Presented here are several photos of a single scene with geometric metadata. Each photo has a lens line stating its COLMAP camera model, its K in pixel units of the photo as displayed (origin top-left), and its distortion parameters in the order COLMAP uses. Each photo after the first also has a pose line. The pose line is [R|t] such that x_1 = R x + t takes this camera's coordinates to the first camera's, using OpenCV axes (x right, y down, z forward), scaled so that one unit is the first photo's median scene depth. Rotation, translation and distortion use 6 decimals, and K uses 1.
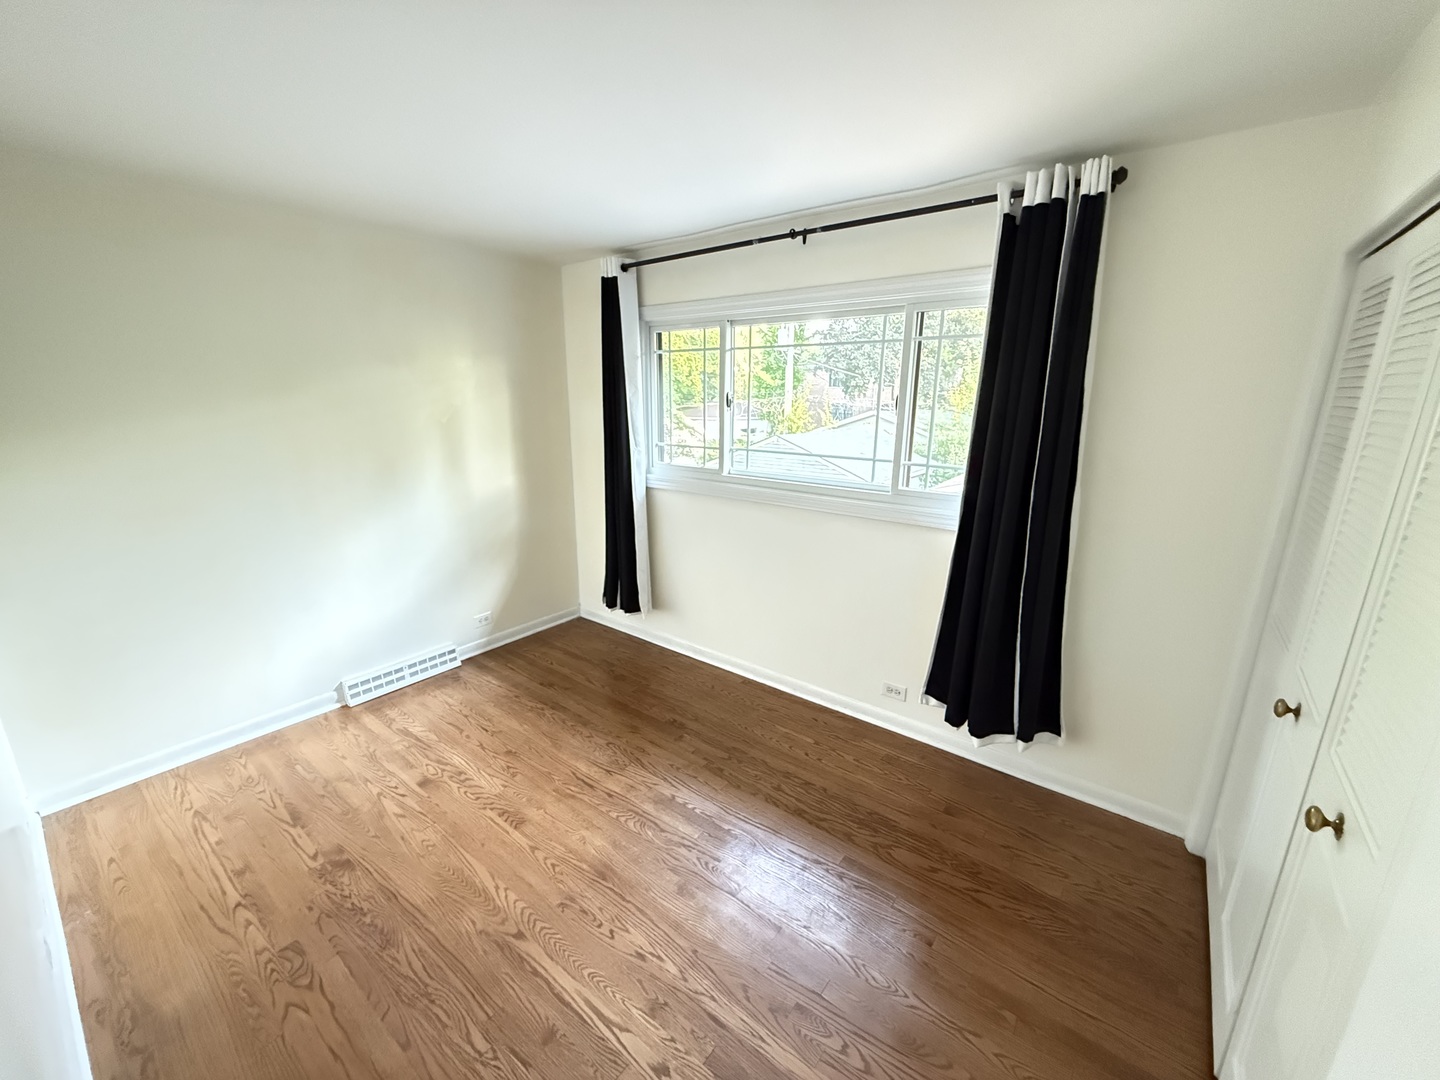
lens RADIAL K [[577.7, 0, 721.0], [0, 577.7, 540.0], [0, 0, 1]] dist [0.001120, -0.000229]
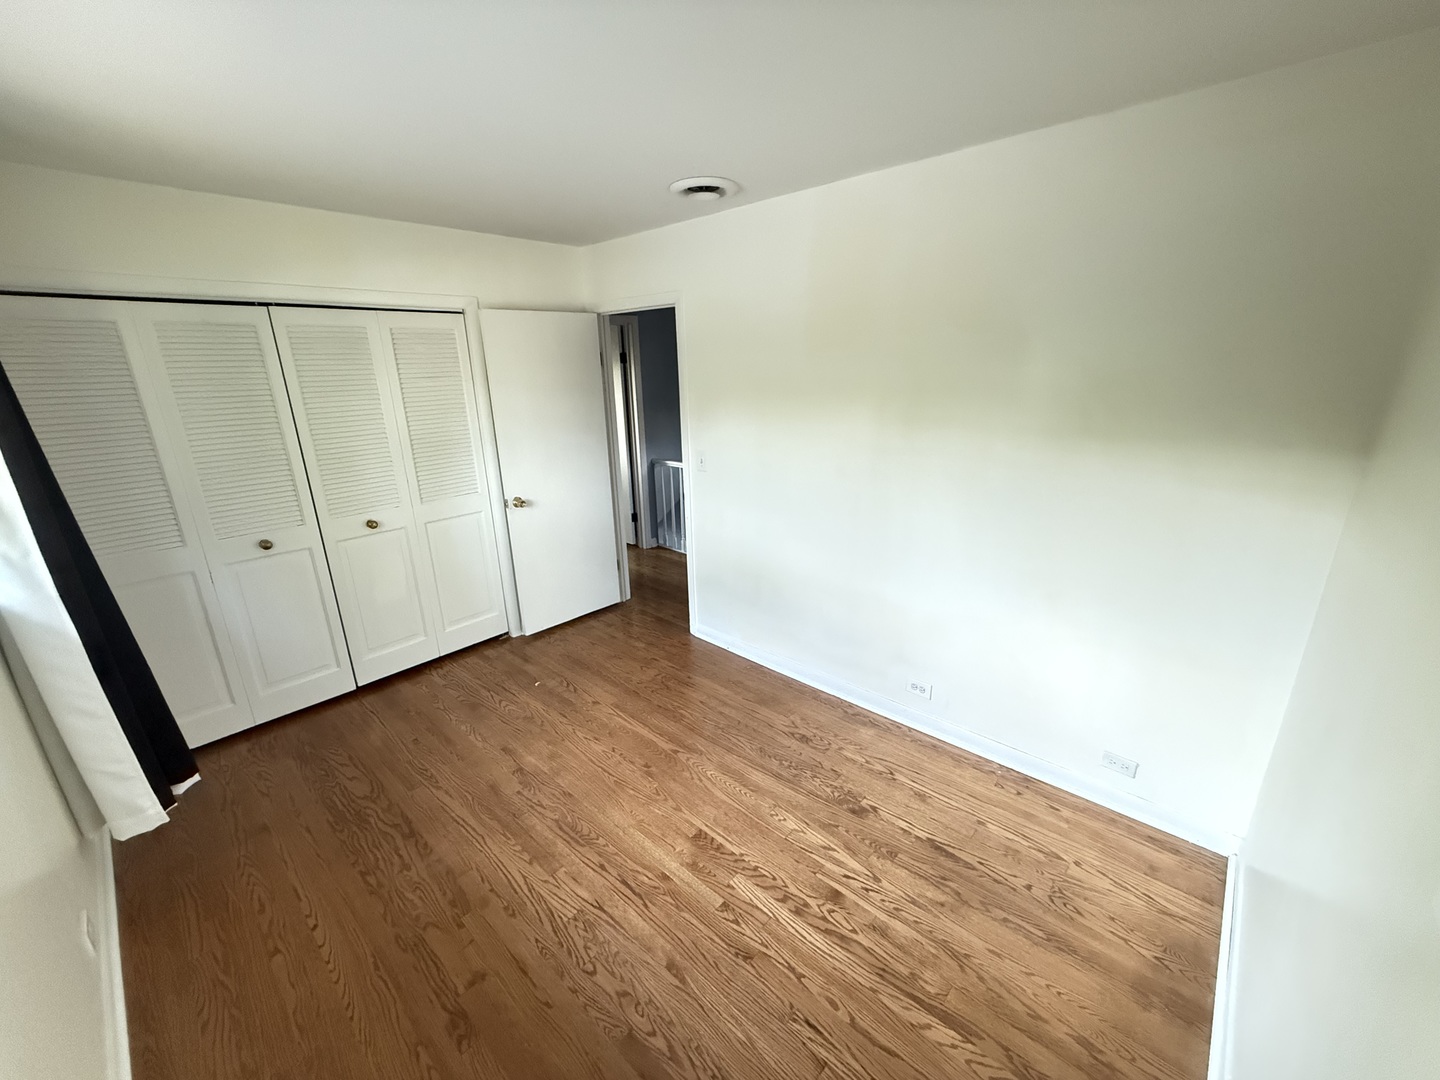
lens RADIAL K [[577.7, 0, 721.0], [0, 577.7, 542.0], [0, 0, 1]] dist [0.001120, -0.000229]
pose [[-0.996778, -0.007709, 0.079843, -0.454277], [0.035892, 0.847304, 0.529894, -0.431479], [-0.071736, 0.531052, -0.844297, 1.531907]]
